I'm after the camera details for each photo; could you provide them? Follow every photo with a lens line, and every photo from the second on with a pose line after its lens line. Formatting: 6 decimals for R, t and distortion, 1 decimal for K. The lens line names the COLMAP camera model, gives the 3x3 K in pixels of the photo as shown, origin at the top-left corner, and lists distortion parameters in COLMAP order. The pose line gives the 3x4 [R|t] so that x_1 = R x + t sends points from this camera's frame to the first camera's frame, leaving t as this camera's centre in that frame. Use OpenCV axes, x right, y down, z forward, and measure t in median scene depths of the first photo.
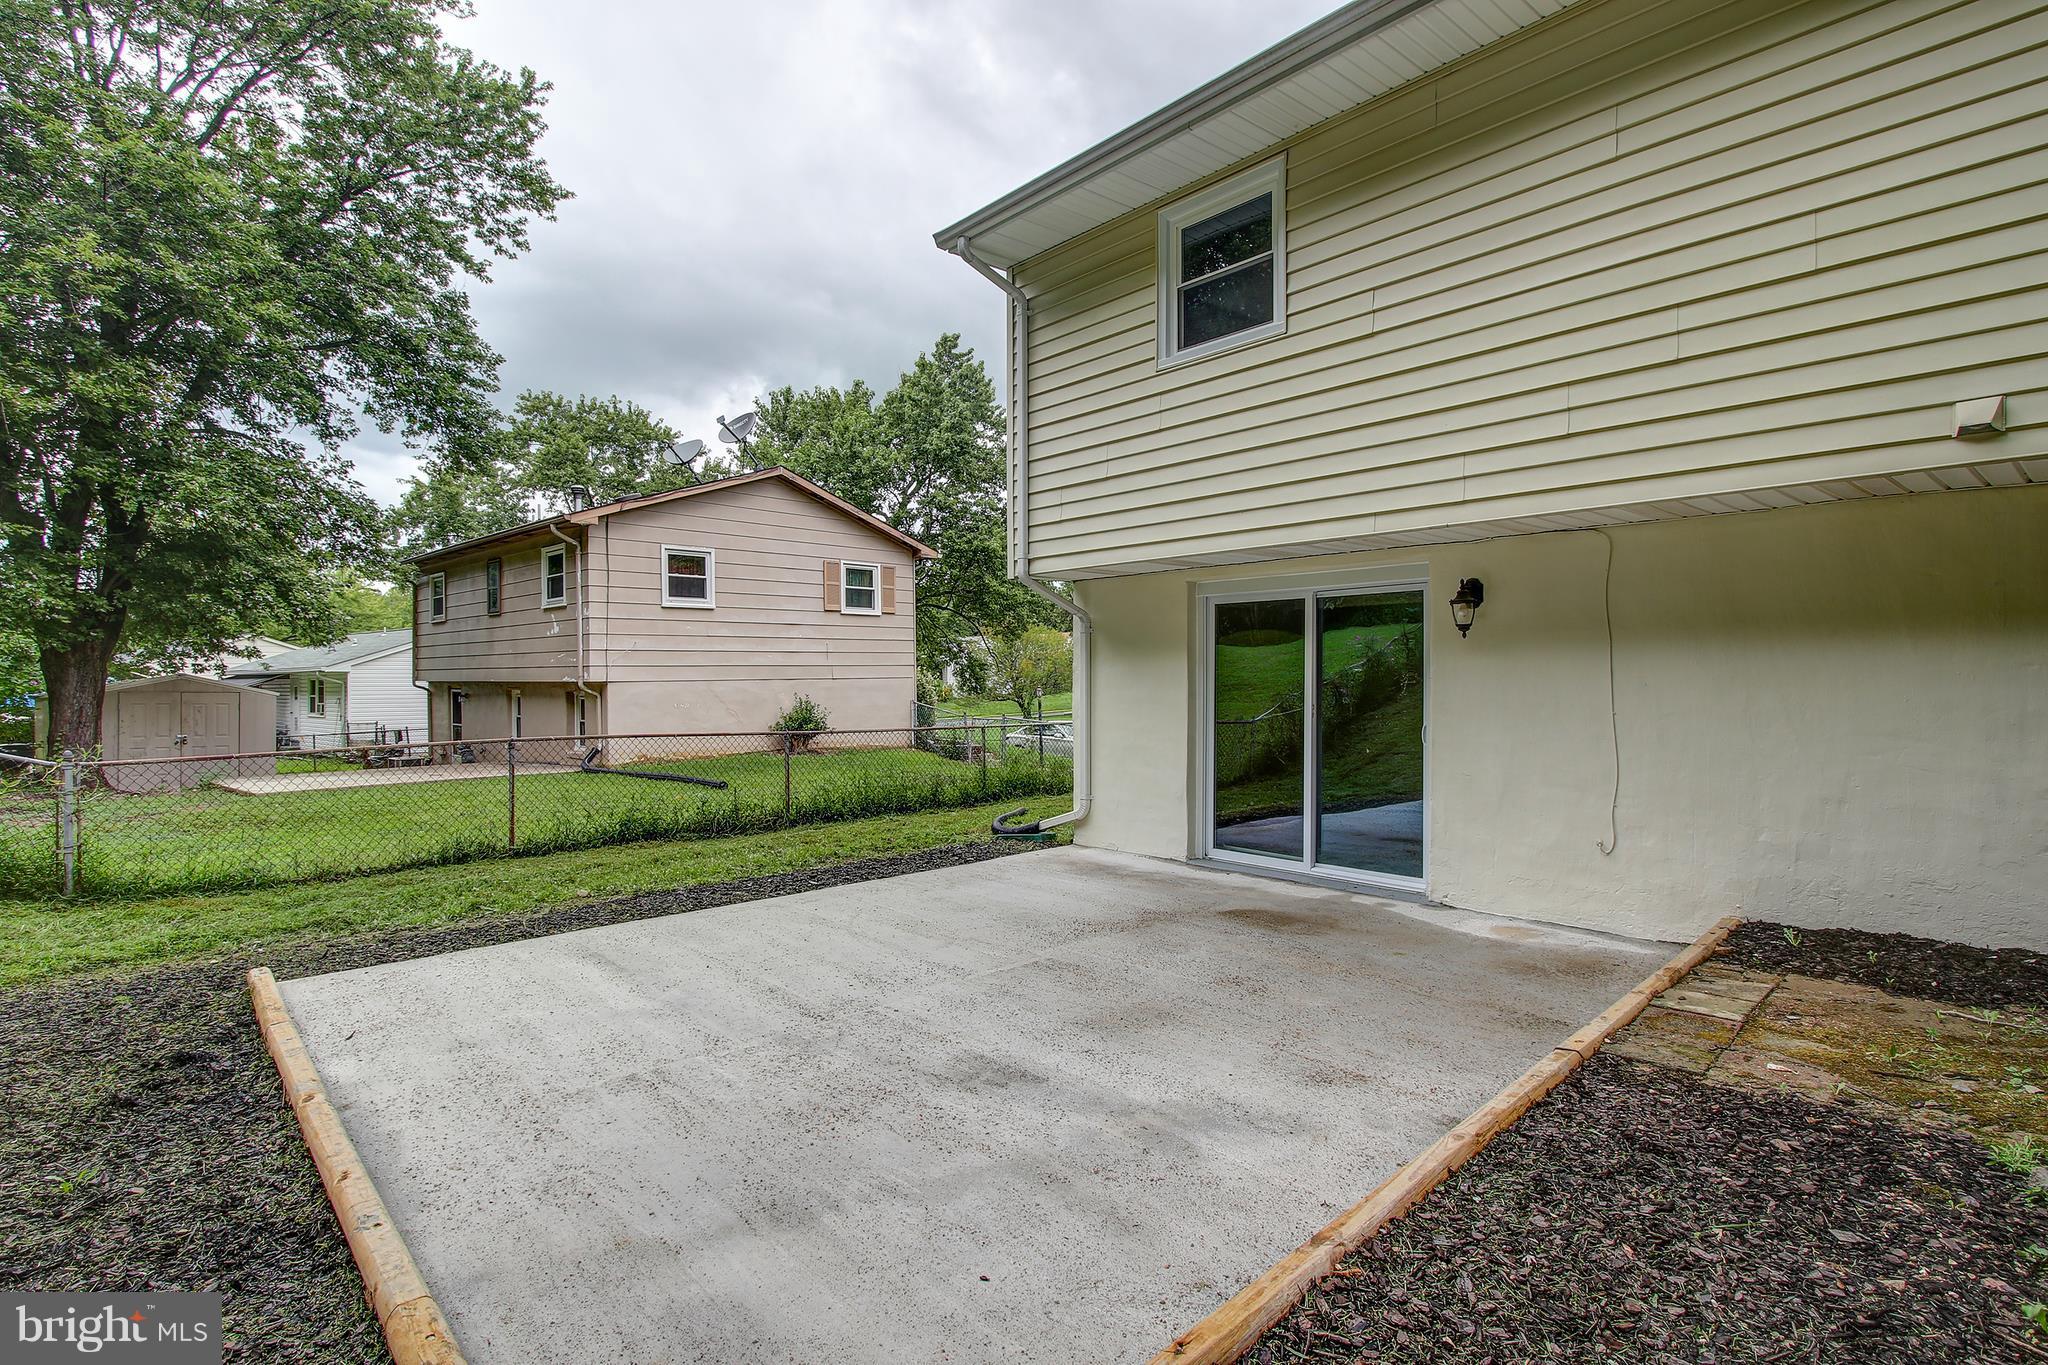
lens RADIAL K [[984.6, 0, 1017.0], [0, 984.6, 685.0], [0, 0, 1]] dist [-0.018137, 0.001918]
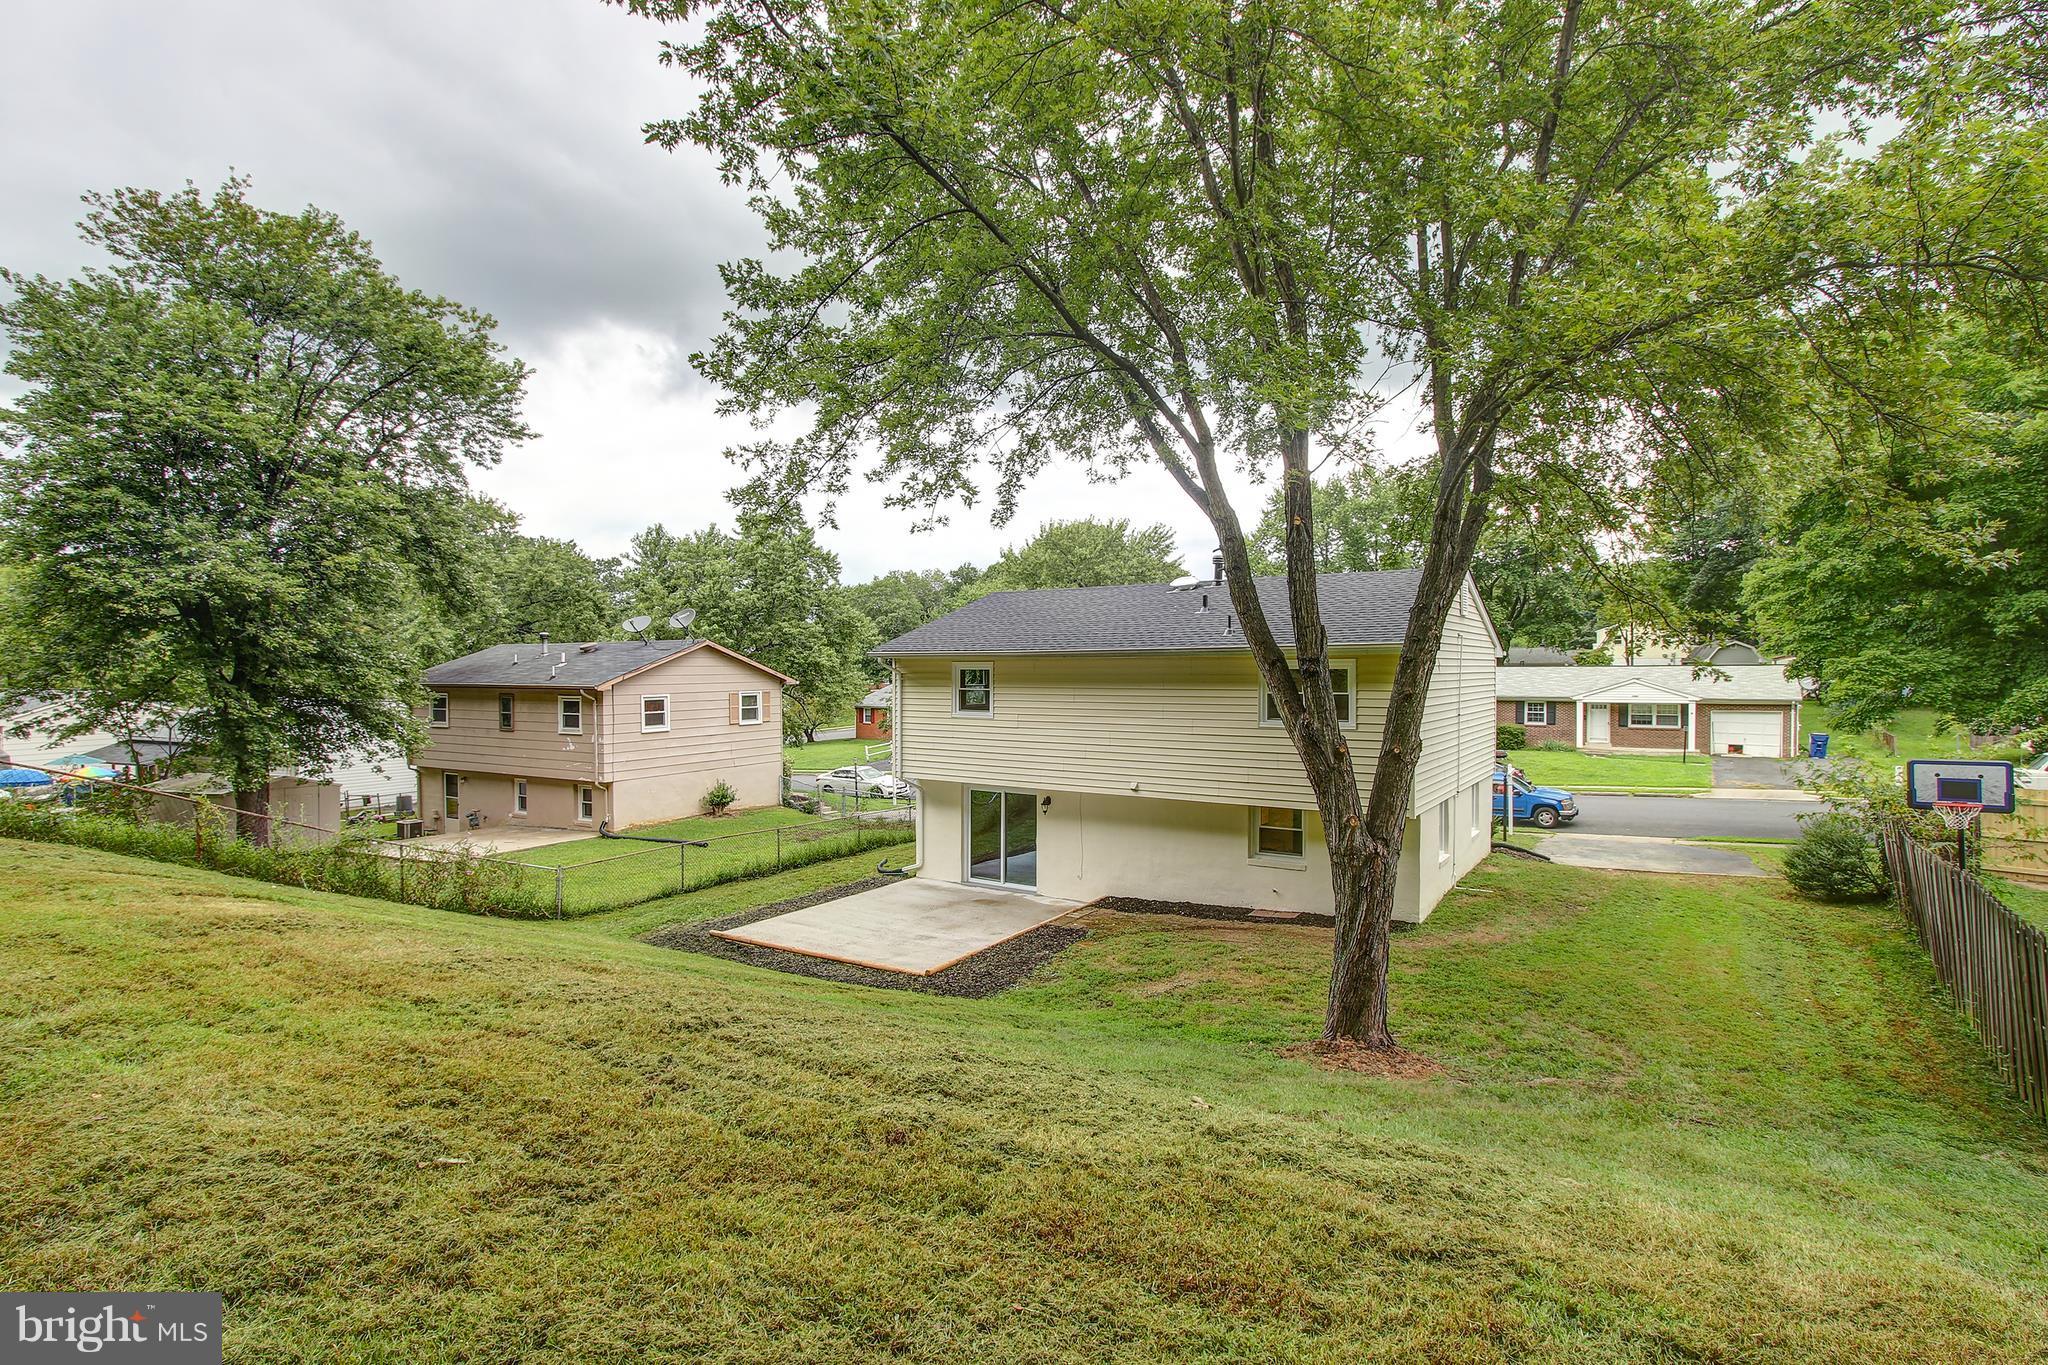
lens RADIAL K [[954.0, 0, 1024.0], [0, 954.0, 682.5], [0, 0, 1]] dist [0.000250, 0.000307]
pose [[0.966155, 0.005985, 0.257891, -0.303857], [-0.006283, 0.999980, 0.000331, -0.334339], [-0.257884, -0.001940, 0.966174, -1.419598]]
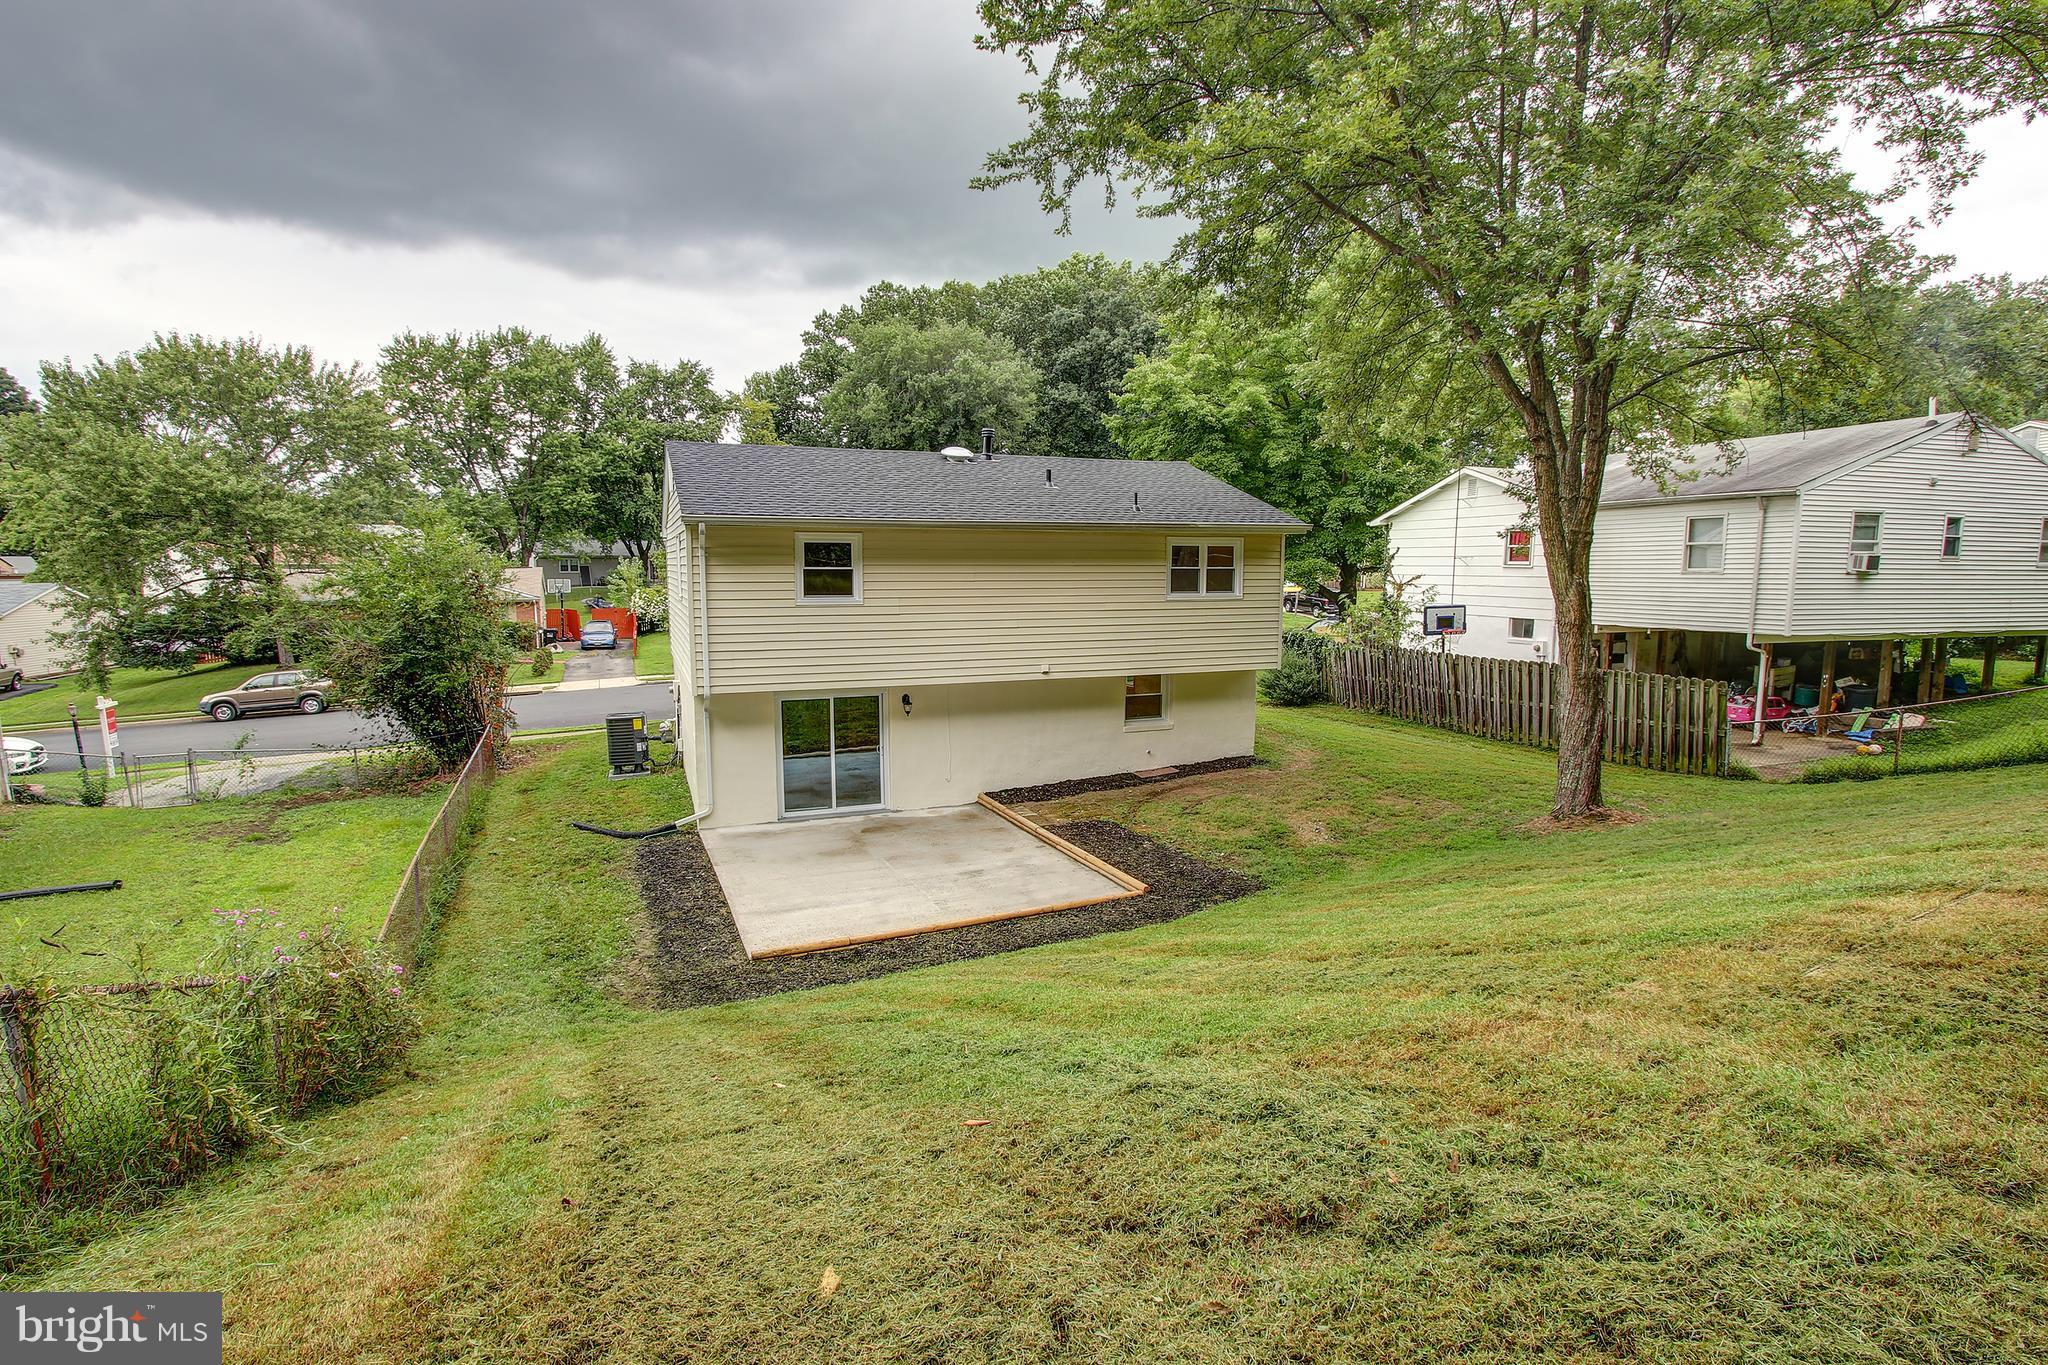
lens RADIAL K [[984.6, 0, 1017.0], [0, 984.6, 685.0], [0, 0, 1]] dist [-0.018137, 0.001918]
pose [[0.334788, -0.105387, 0.936382, -1.392451], [-0.000711, 0.993698, 0.112092, -0.304162], [-0.942293, -0.038193, 0.332603, -0.161194]]
